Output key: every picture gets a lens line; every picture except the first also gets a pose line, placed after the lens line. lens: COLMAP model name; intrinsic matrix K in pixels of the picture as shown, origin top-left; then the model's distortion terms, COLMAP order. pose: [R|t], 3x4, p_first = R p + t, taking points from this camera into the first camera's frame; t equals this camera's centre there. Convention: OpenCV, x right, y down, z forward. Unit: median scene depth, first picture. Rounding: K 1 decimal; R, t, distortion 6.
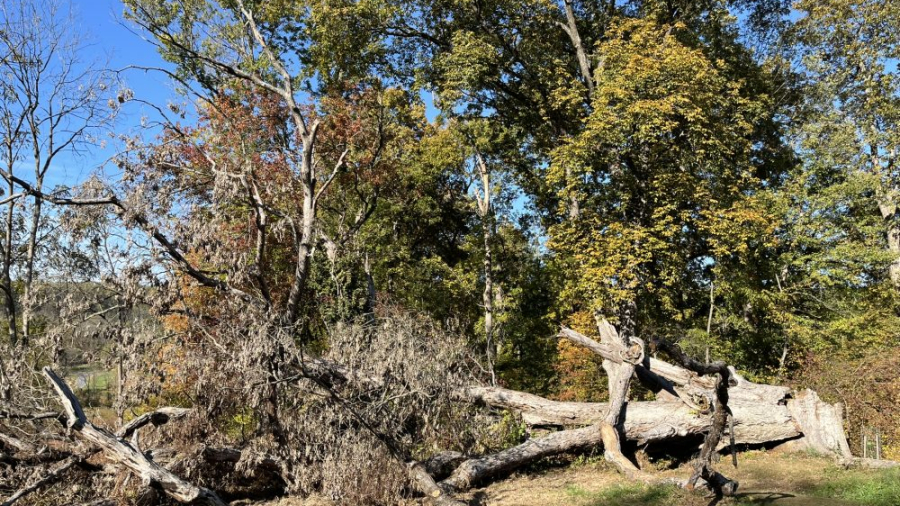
lens RADIAL K [[671.0, 0, 450.3], [0, 671.0, 251.8], [0, 0, 1]] dist [0.001630, -0.008940]
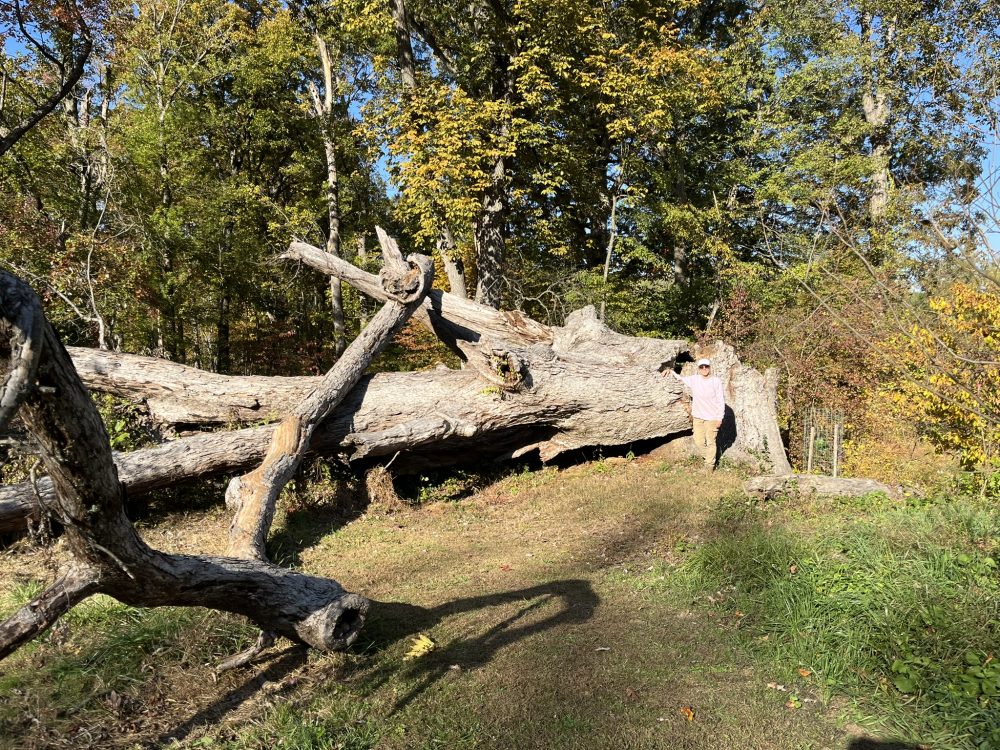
lens RADIAL K [[786.0, 0, 498.3], [0, 786.0, 379.6], [0, 0, 1]] dist [0.058641, -0.000881]
pose [[0.987778, -0.021055, 0.154441, 0.266749], [-0.009540, 0.980811, 0.194726, 0.114909], [-0.155578, -0.193820, 0.968622, 0.422422]]
